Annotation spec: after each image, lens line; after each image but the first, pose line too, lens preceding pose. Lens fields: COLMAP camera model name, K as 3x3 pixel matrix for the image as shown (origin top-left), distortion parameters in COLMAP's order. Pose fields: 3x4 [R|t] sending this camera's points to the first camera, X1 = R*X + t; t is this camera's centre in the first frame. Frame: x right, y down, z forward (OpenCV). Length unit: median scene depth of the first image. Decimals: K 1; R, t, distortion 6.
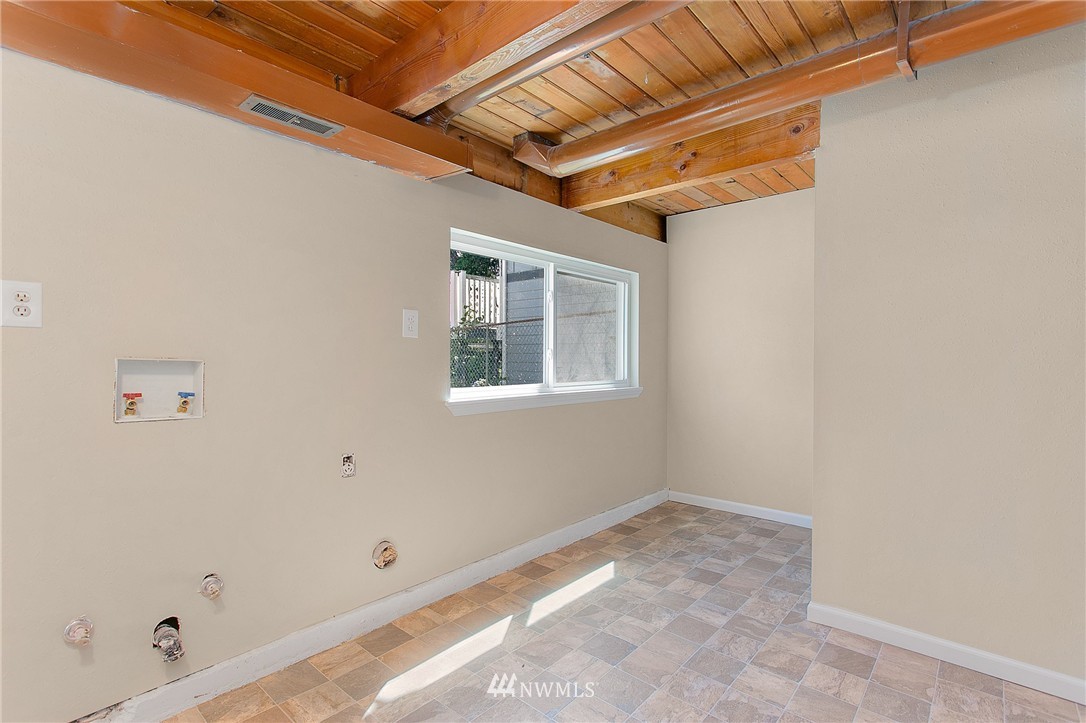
lens RADIAL K [[514.6, 0, 540.4], [0, 514.6, 365.1], [0, 0, 1]] dist [0.005589, 0.000059]
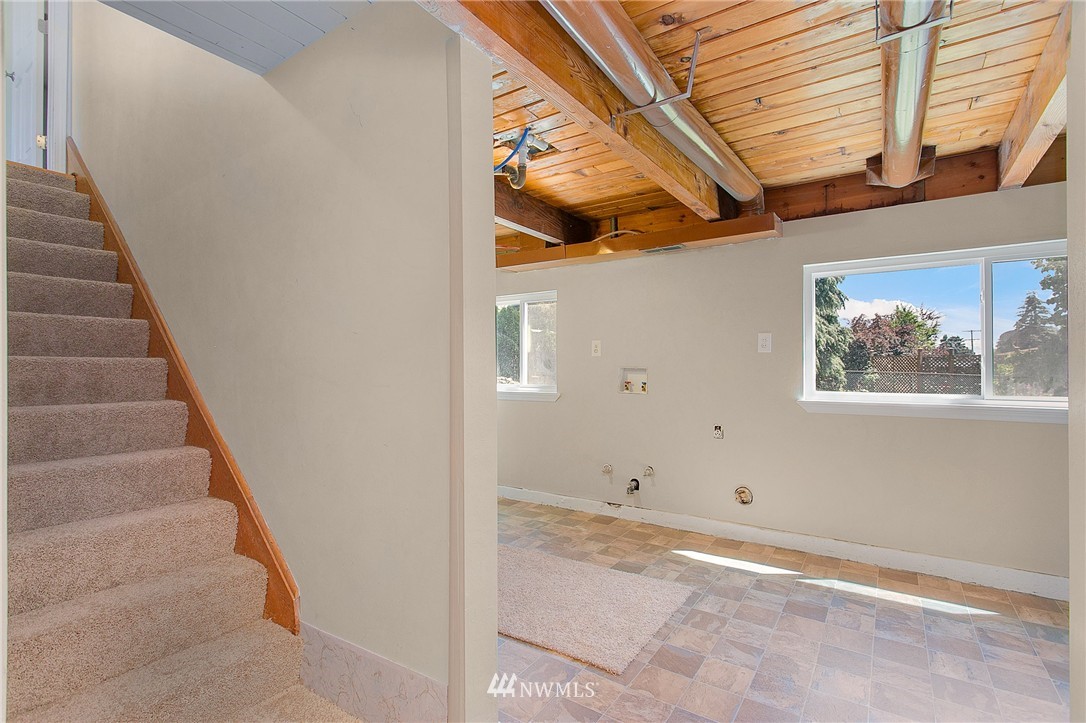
lens RADIAL K [[514.6, 0, 540.3], [0, 514.6, 359.8], [0, 0, 1]] dist [0.005589, 0.000059]
pose [[0.133040, -0.003539, -0.991104, 1.134869], [-0.006385, 0.999970, -0.004428, -0.024438], [0.991090, 0.006917, 0.133014, 0.199680]]
